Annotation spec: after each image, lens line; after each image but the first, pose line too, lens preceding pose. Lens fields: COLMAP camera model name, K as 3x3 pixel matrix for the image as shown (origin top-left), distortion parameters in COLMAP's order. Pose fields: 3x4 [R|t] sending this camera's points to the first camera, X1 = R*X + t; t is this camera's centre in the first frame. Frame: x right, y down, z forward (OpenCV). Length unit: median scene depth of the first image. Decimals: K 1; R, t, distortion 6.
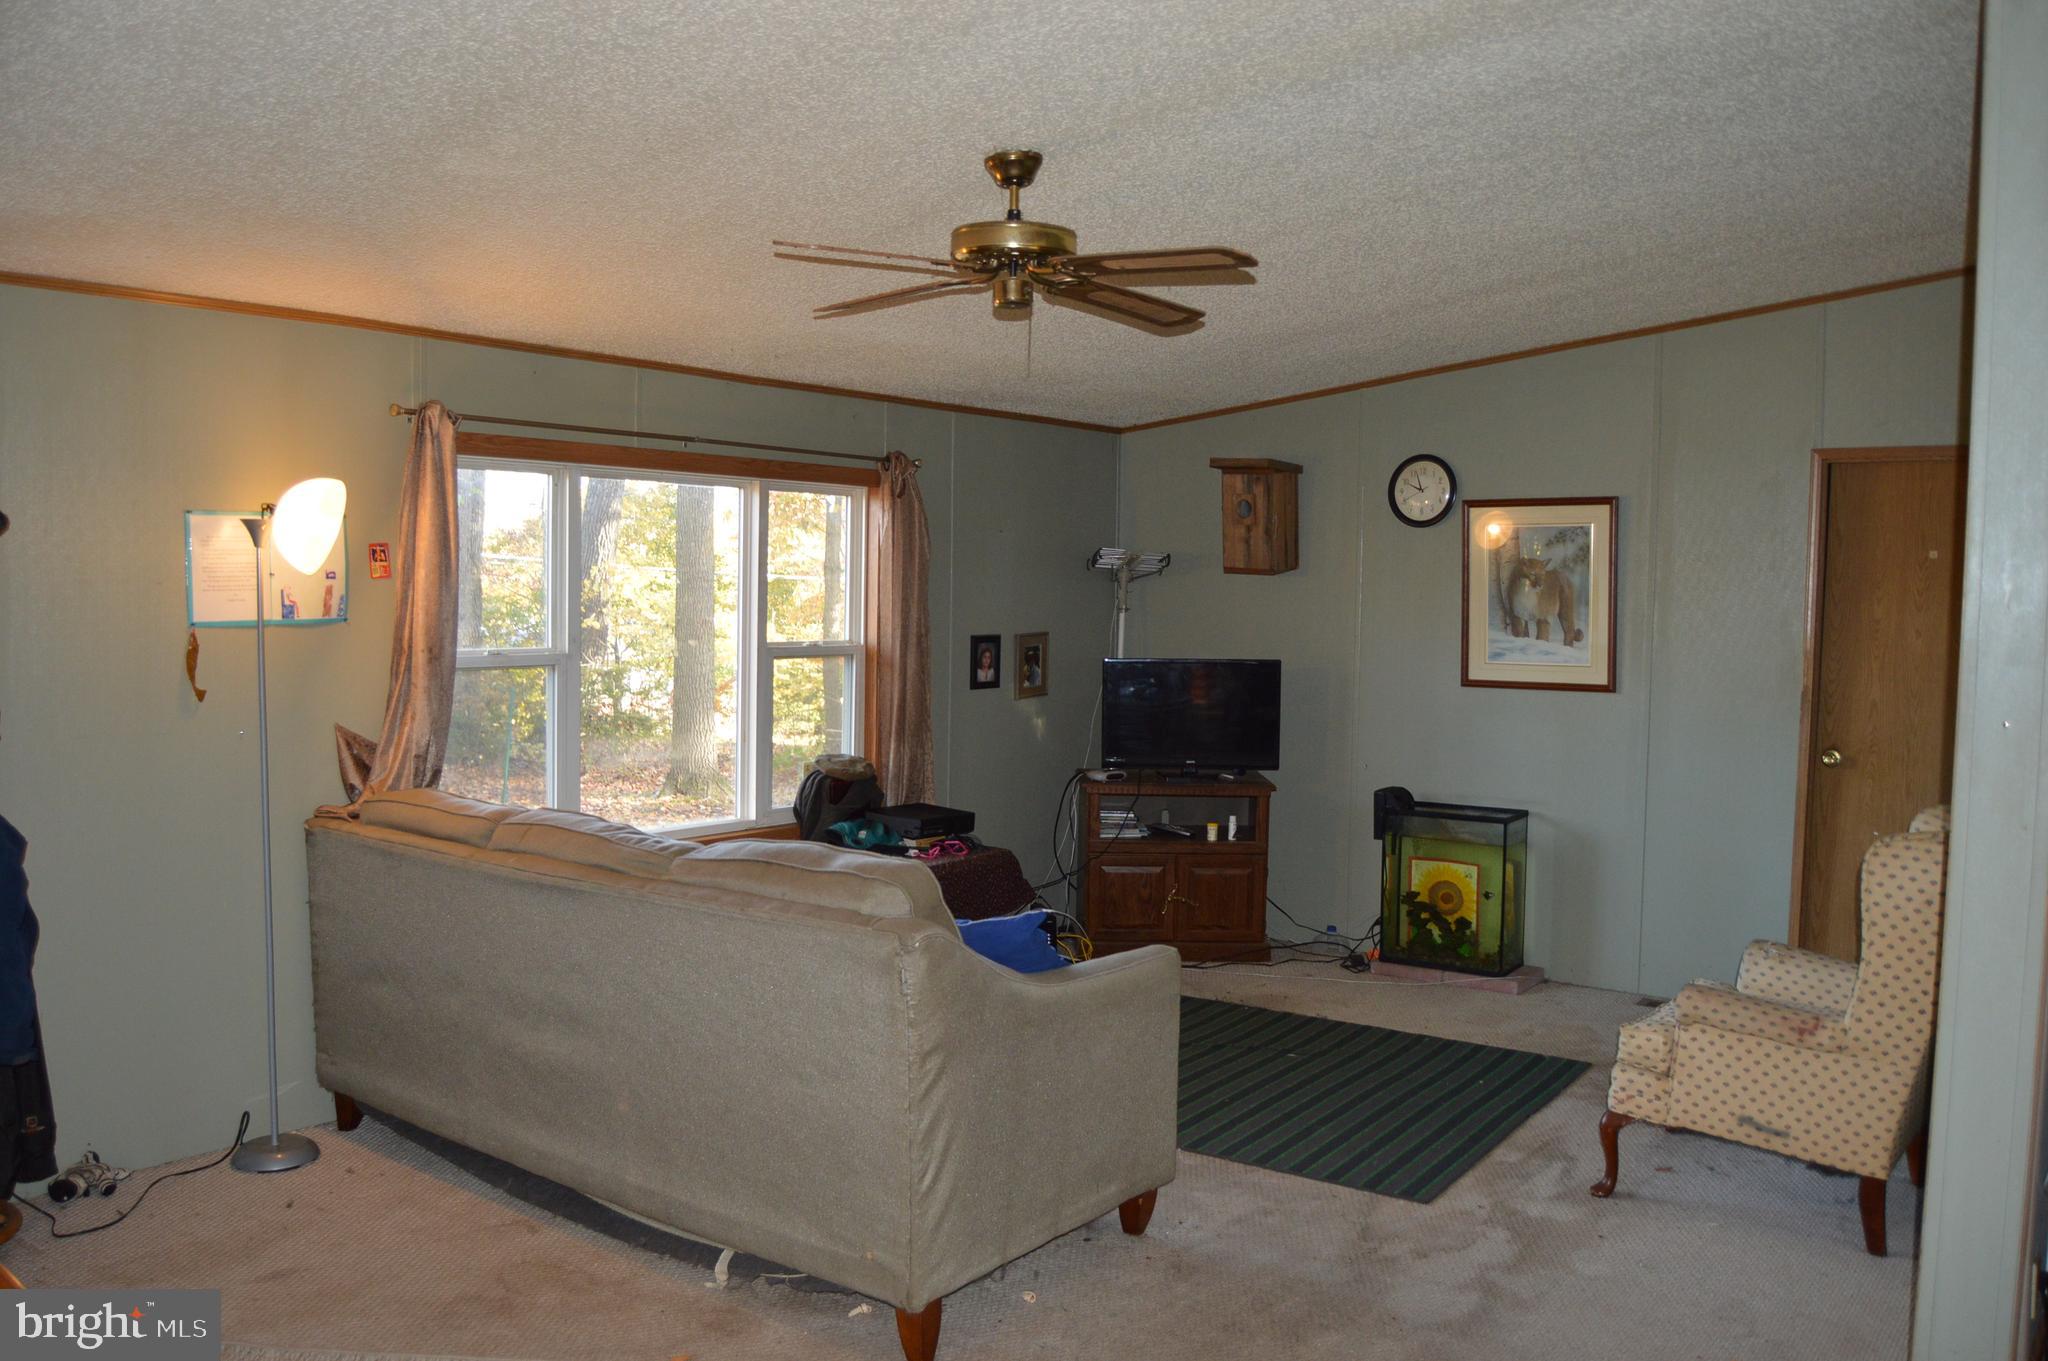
lens RADIAL K [[1626.6, 0, 1009.9], [0, 1626.6, 701.5], [0, 0, 1]] dist [-0.094729, 0.037217]
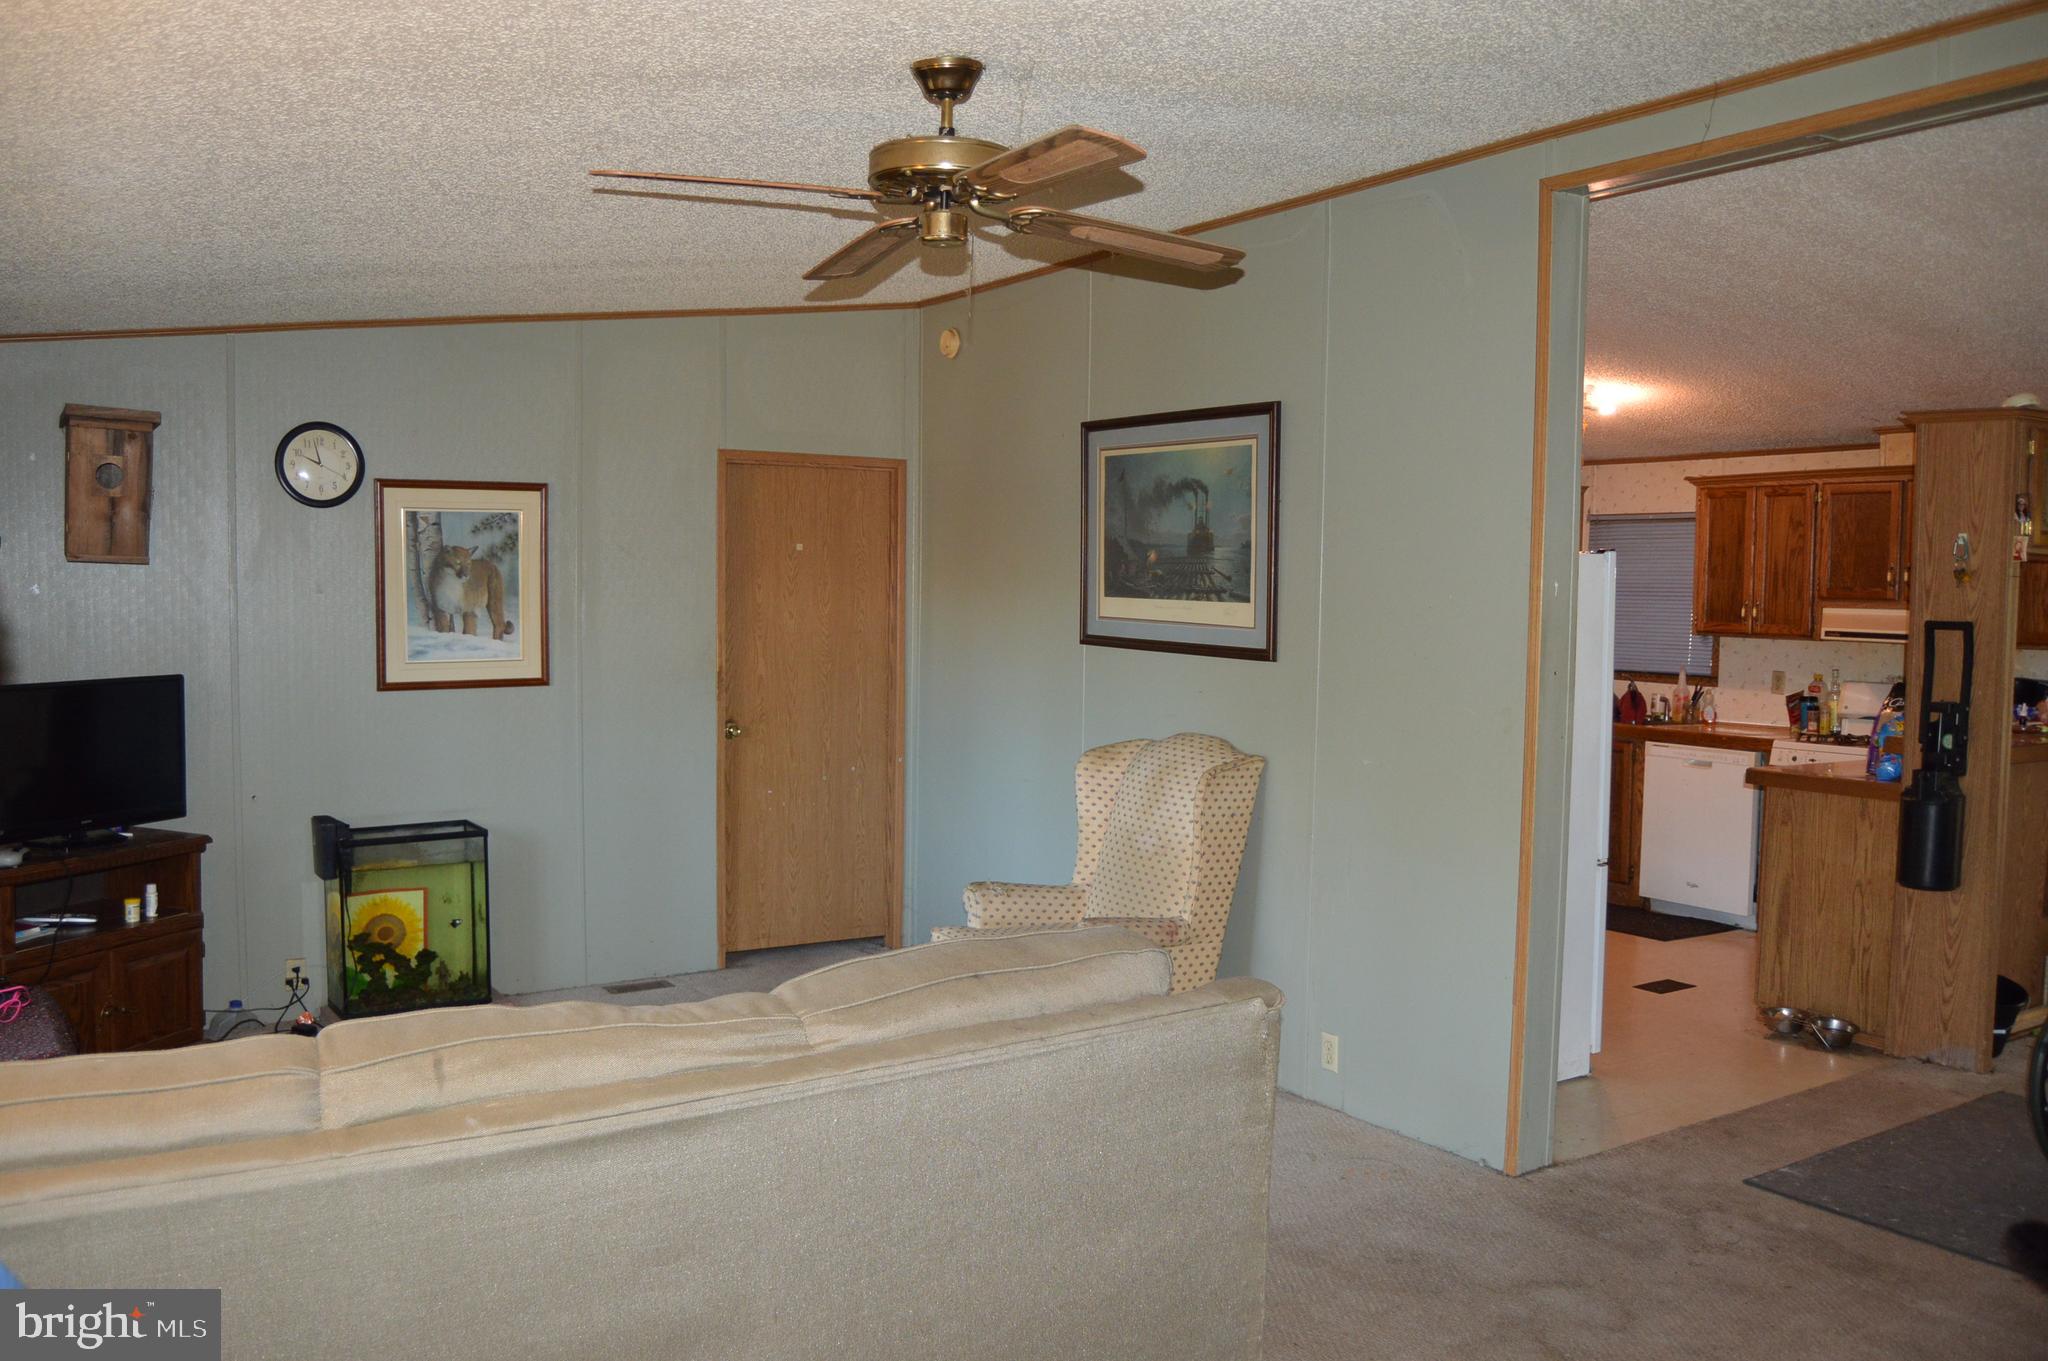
lens RADIAL K [[1626.6, 0, 997.7], [0, 1626.6, 698.7], [0, 0, 1]] dist [-0.094729, 0.037217]
pose [[0.342130, -0.073007, 0.936812, -0.484922], [0.061269, 0.996589, 0.055289, -0.037843], [-0.937653, 0.038481, 0.345436, 0.442975]]
